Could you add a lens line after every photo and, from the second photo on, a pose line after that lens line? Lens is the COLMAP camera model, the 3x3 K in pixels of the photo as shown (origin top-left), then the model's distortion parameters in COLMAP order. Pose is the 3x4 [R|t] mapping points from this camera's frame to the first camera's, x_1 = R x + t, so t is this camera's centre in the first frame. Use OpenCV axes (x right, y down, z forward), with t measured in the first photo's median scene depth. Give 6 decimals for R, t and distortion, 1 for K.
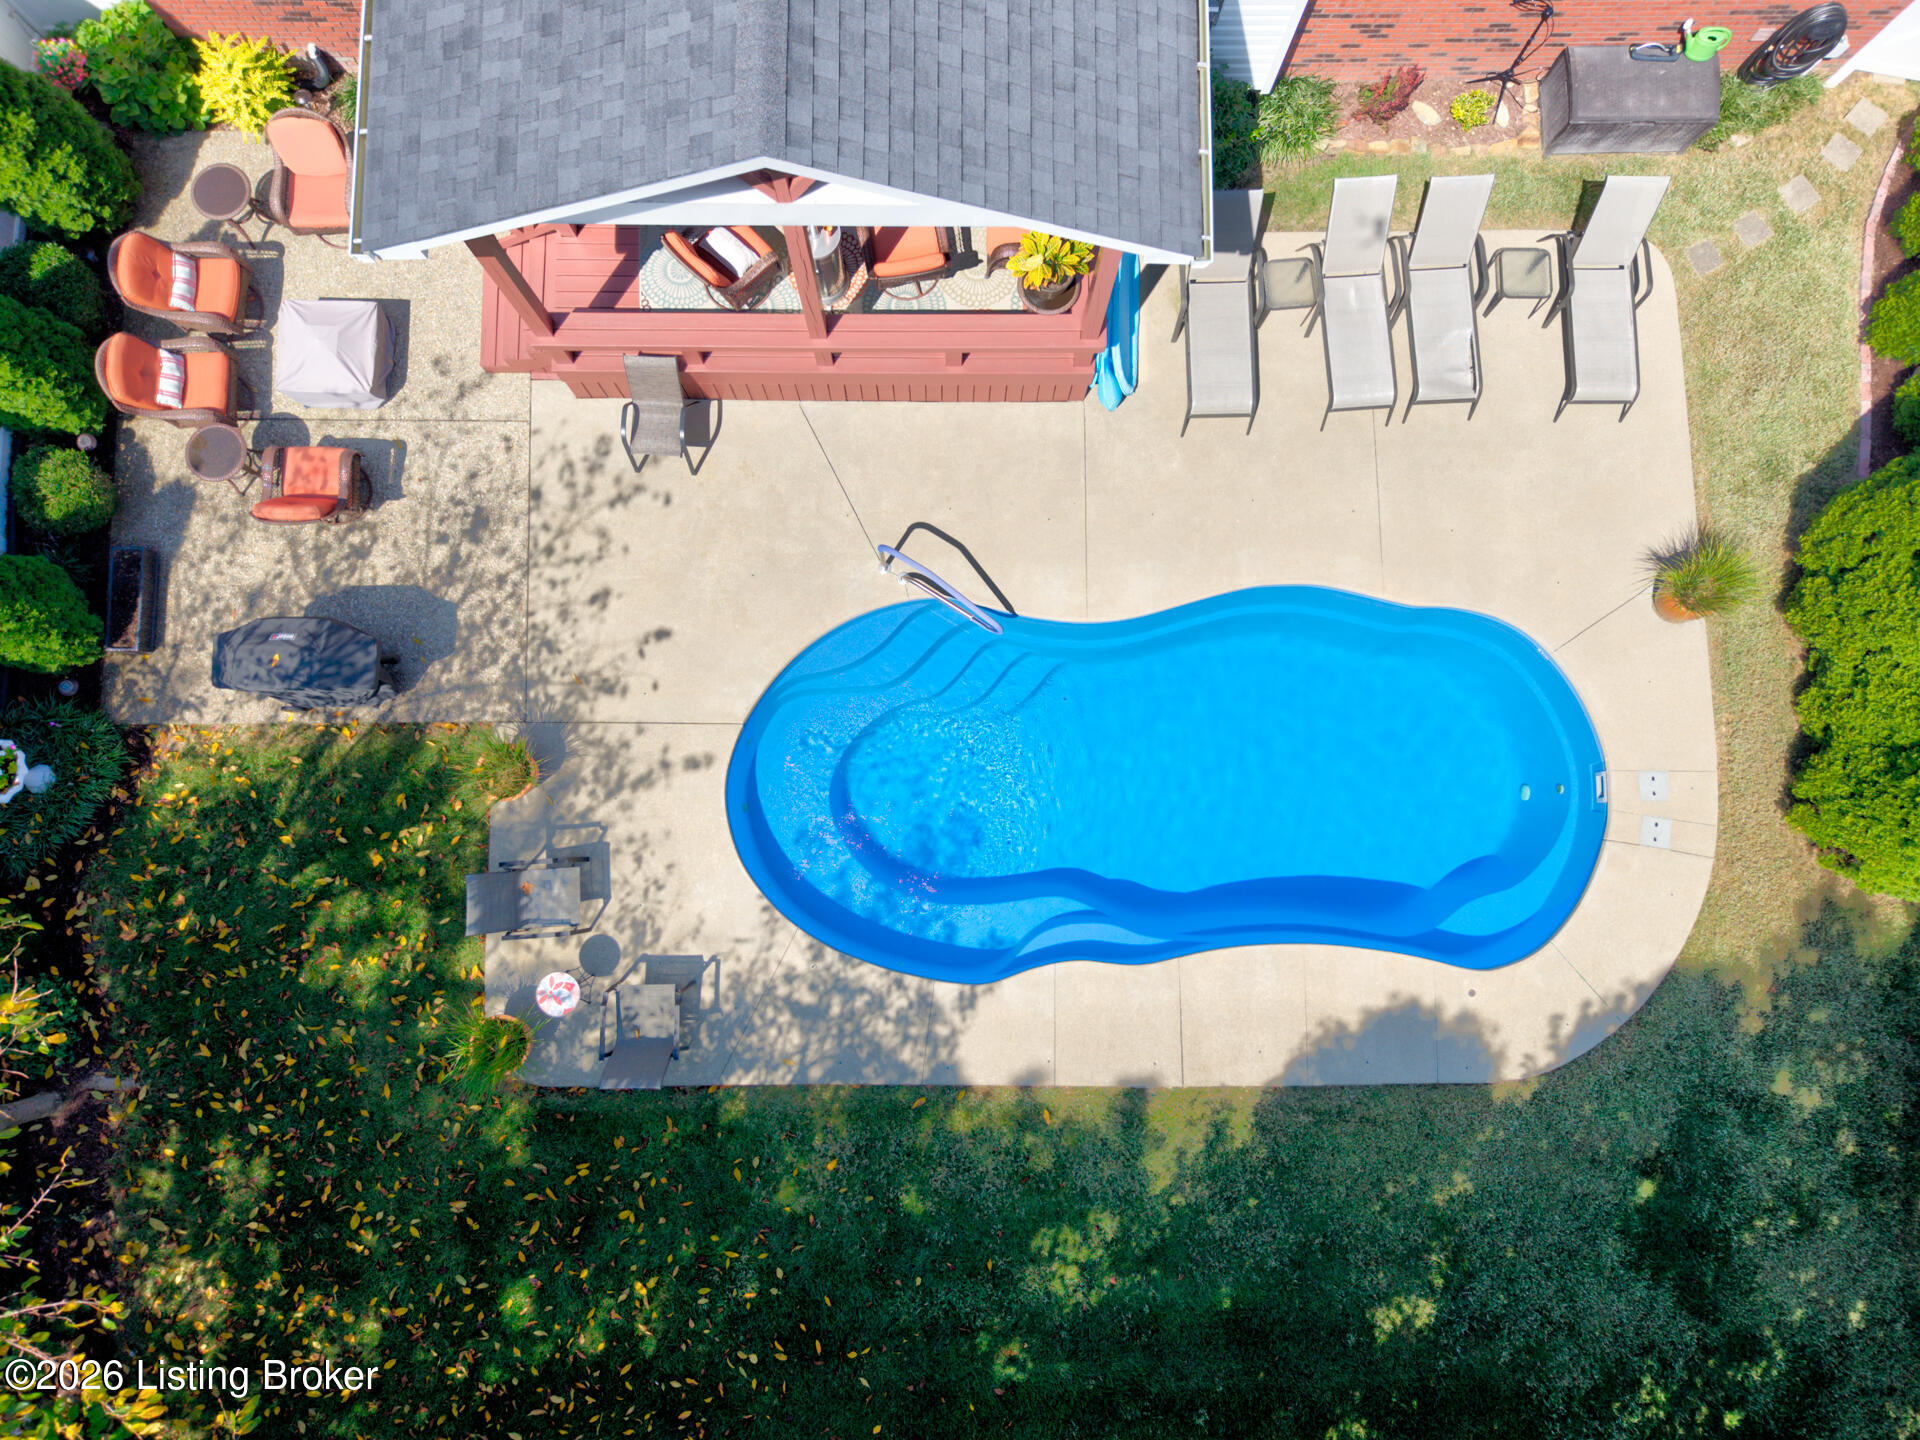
lens RADIAL K [[1278.8, 0, 958.9], [0, 1278.8, 745.0], [0, 0, 1]] dist [0.022991, -0.009270]
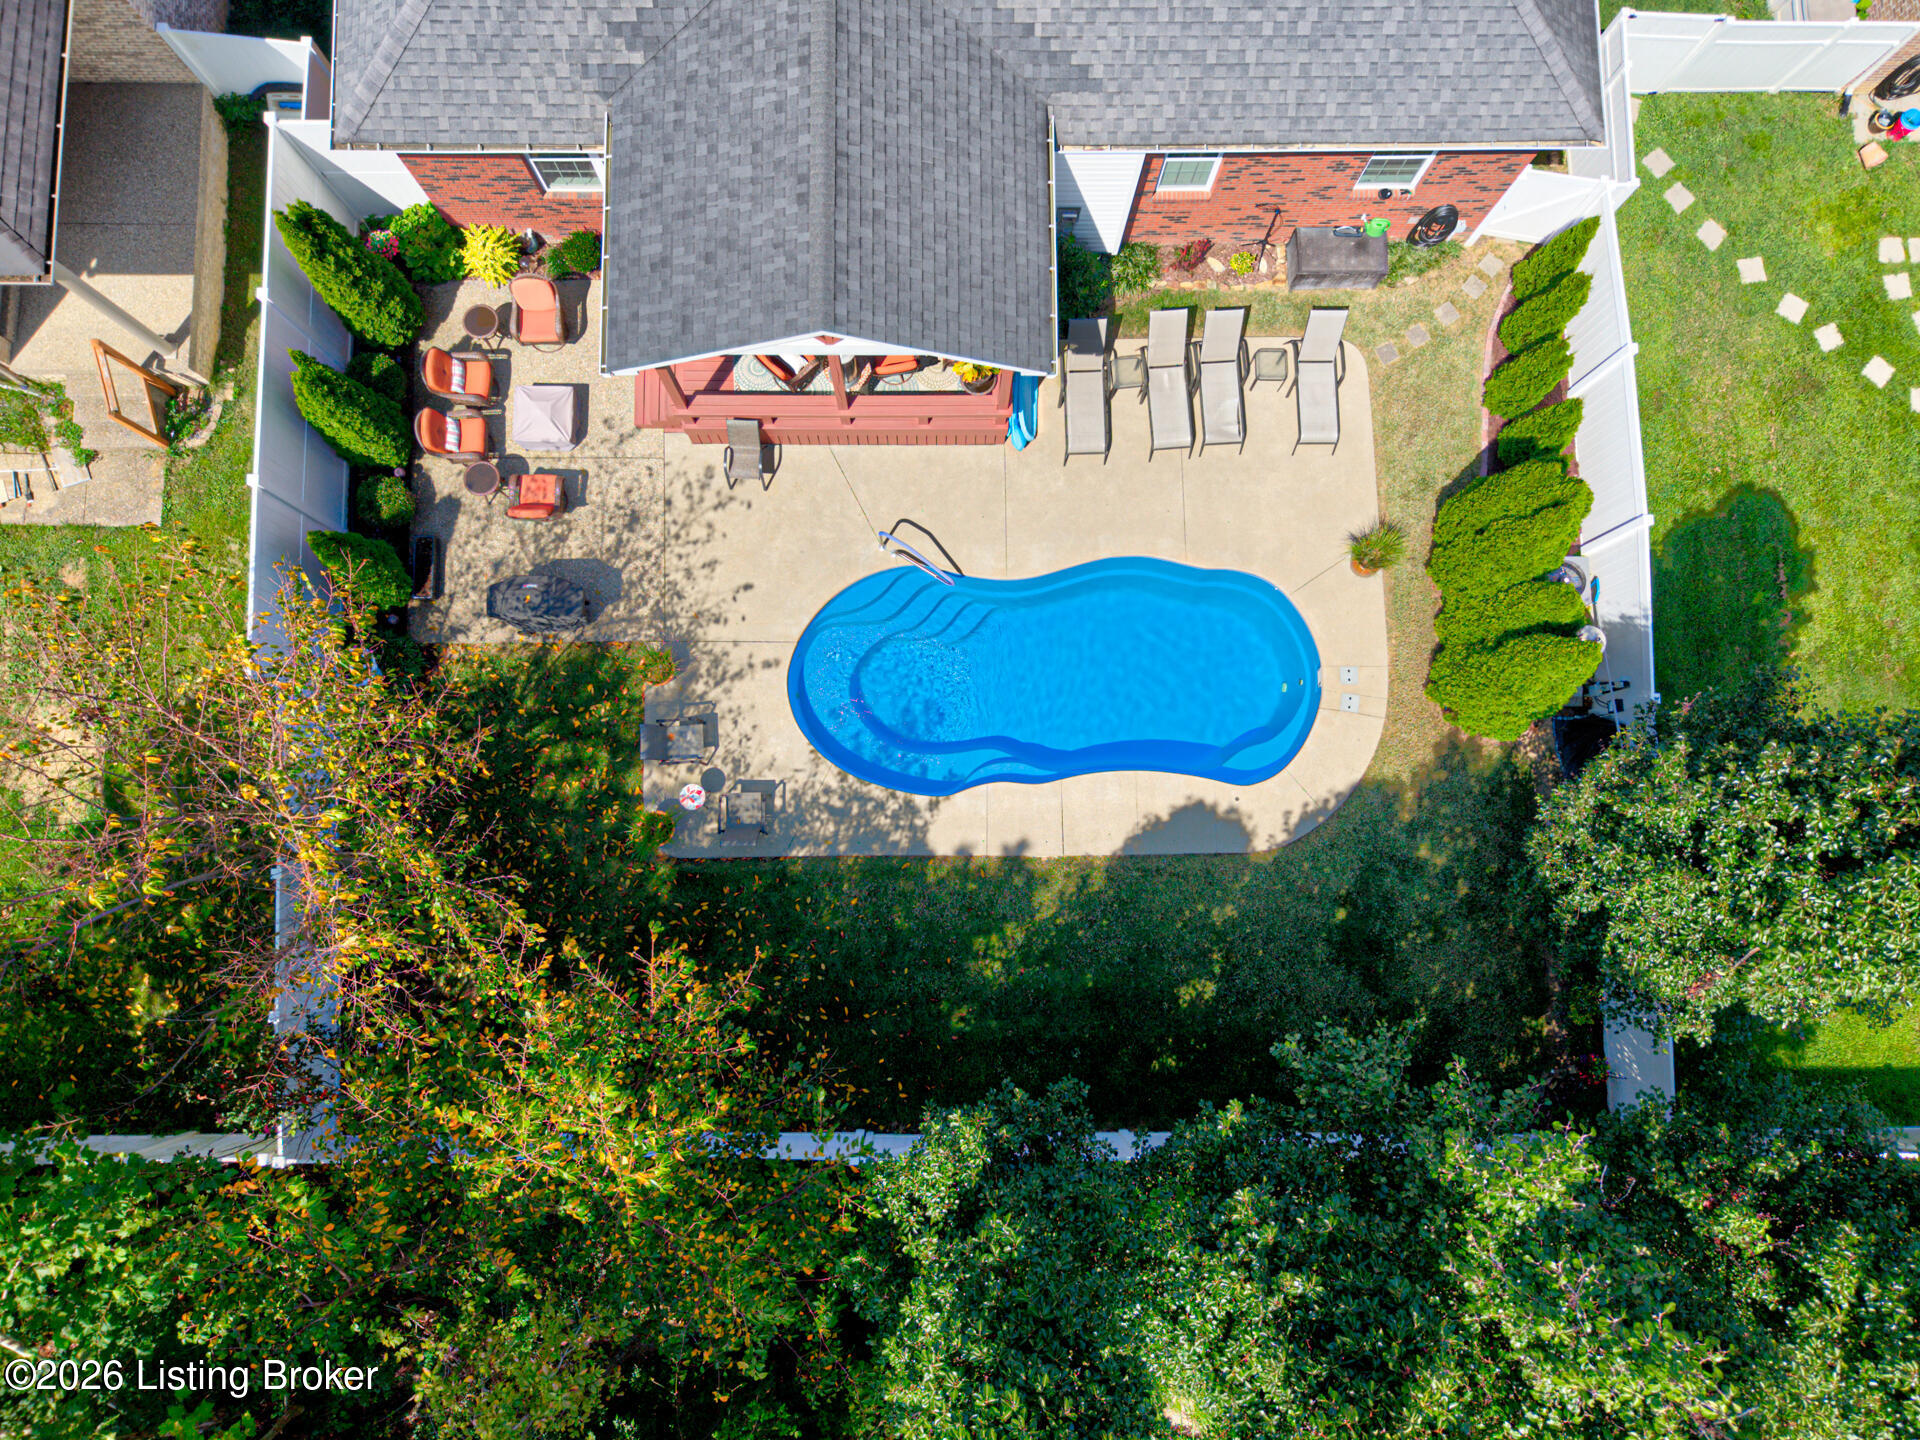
lens RADIAL K [[1278.8, 0, 962.3], [0, 1278.8, 729.9], [0, 0, 1]] dist [0.022991, -0.009270]
pose [[0.999939, -0.006766, 0.008715, 0.028870], [0.006887, 0.999879, -0.013935, 0.123409], [-0.008619, 0.013994, 0.999865, -0.649771]]
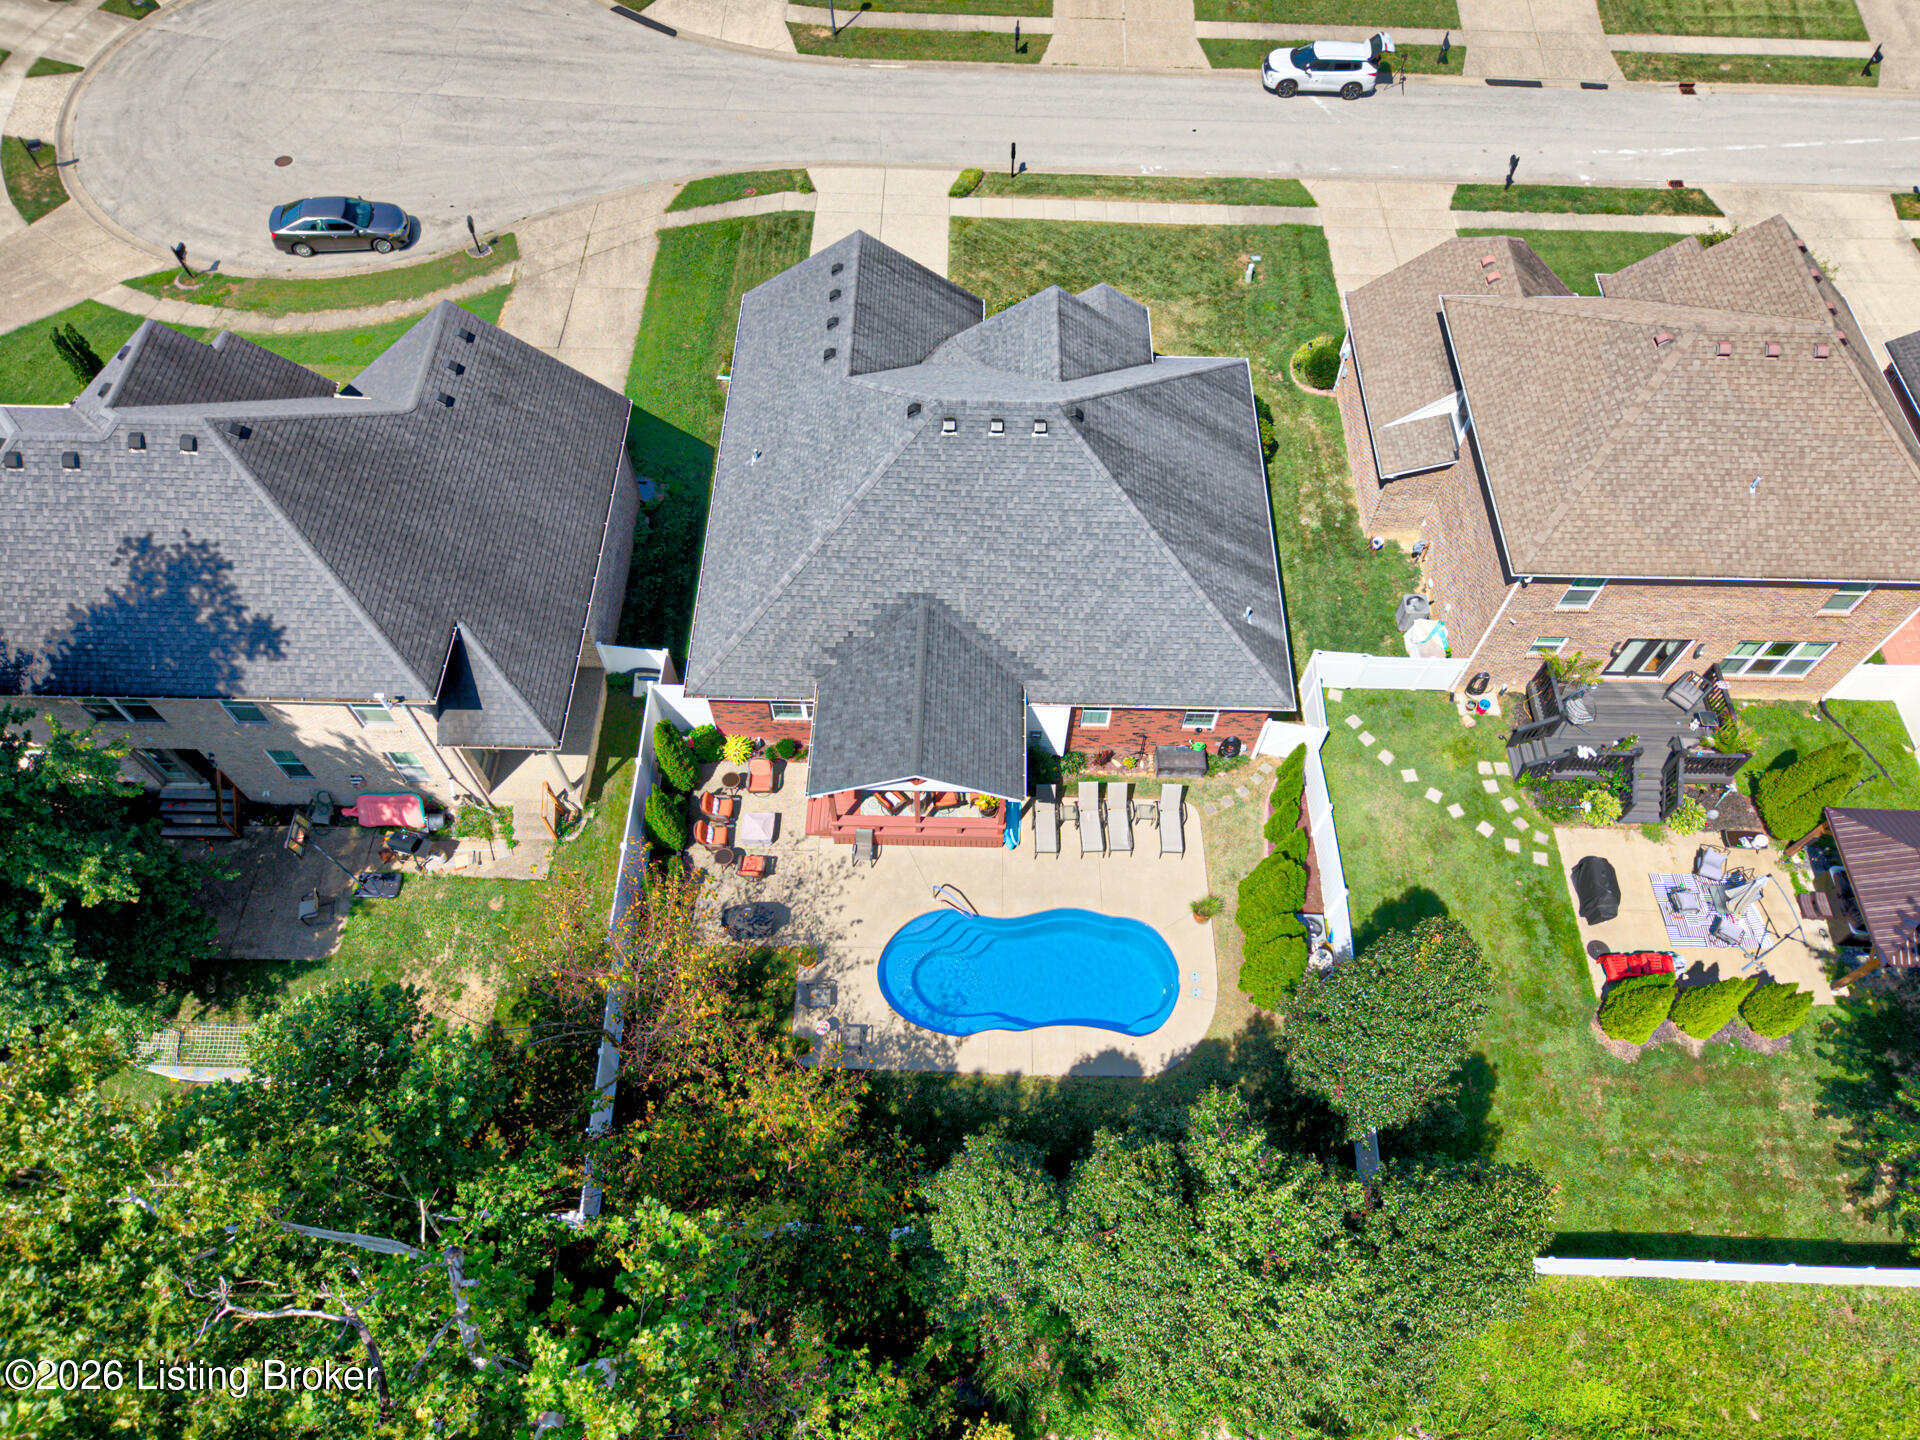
lens RADIAL K [[1220.5, 0, 969.3], [0, 1220.5, 707.4], [0, 0, 1]] dist [0.098474, -0.000205]
pose [[0.999757, 0.020312, -0.008556, 0.038353], [-0.022010, 0.899531, -0.436302, 0.719113], [-0.001166, 0.436385, 0.899760, -1.806357]]
